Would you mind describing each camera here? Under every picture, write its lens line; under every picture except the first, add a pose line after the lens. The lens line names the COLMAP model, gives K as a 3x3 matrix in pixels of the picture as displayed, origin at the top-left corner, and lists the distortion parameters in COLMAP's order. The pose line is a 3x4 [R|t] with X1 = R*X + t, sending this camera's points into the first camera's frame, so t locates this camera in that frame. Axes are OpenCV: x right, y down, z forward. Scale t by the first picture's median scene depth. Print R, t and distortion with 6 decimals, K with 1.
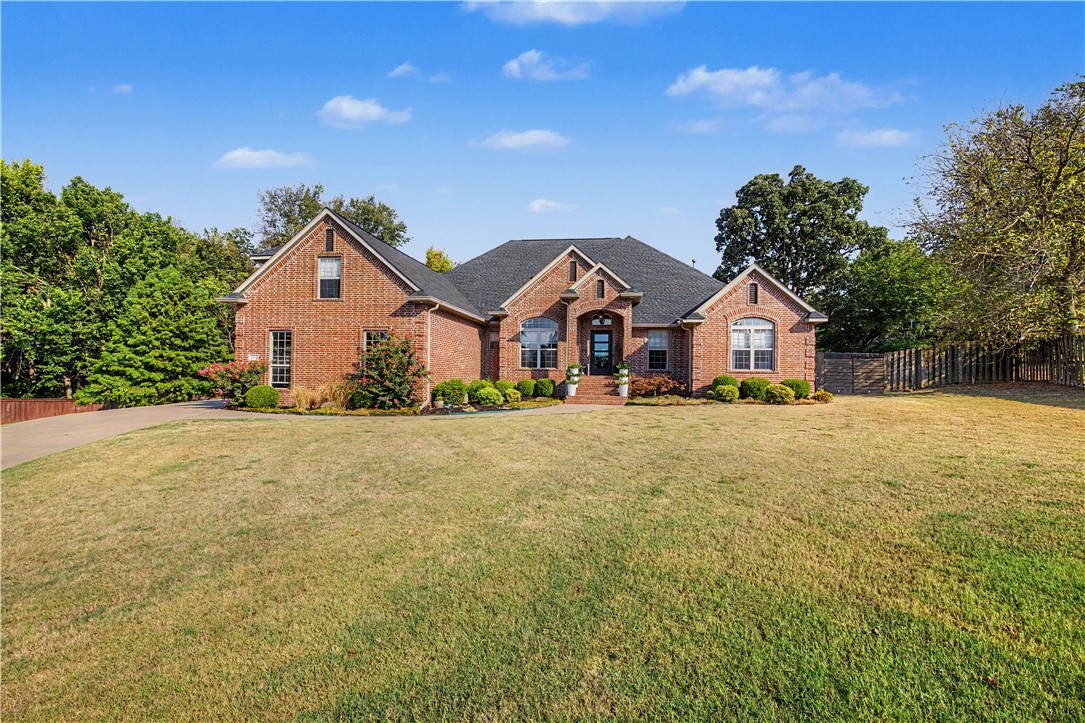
lens RADIAL K [[494.2, 0, 541.9], [0, 494.2, 365.4], [0, 0, 1]] dist [-0.003652, 0.001764]
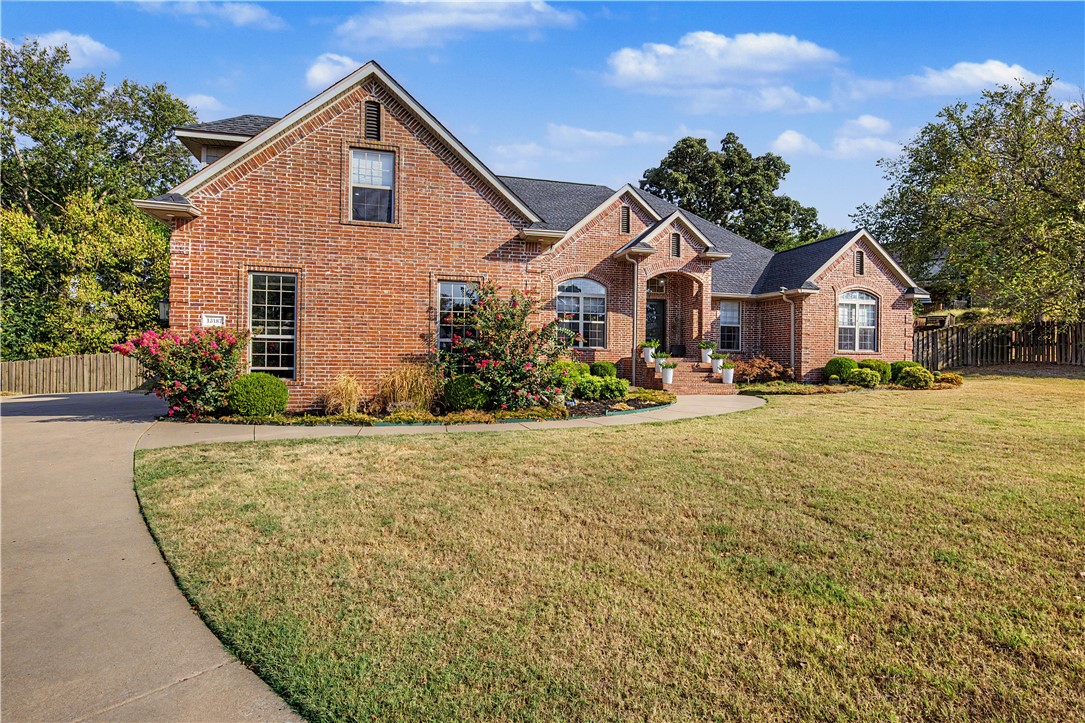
lens RADIAL K [[575.4, 0, 542.7], [0, 575.4, 359.9], [0, 0, 1]] dist [-0.005805, -0.001047]
pose [[0.920515, 0.000045, 0.390707, -0.481563], [-0.007625, 0.999812, 0.017848, 0.011448], [-0.390633, -0.019408, 0.920342, 0.284852]]
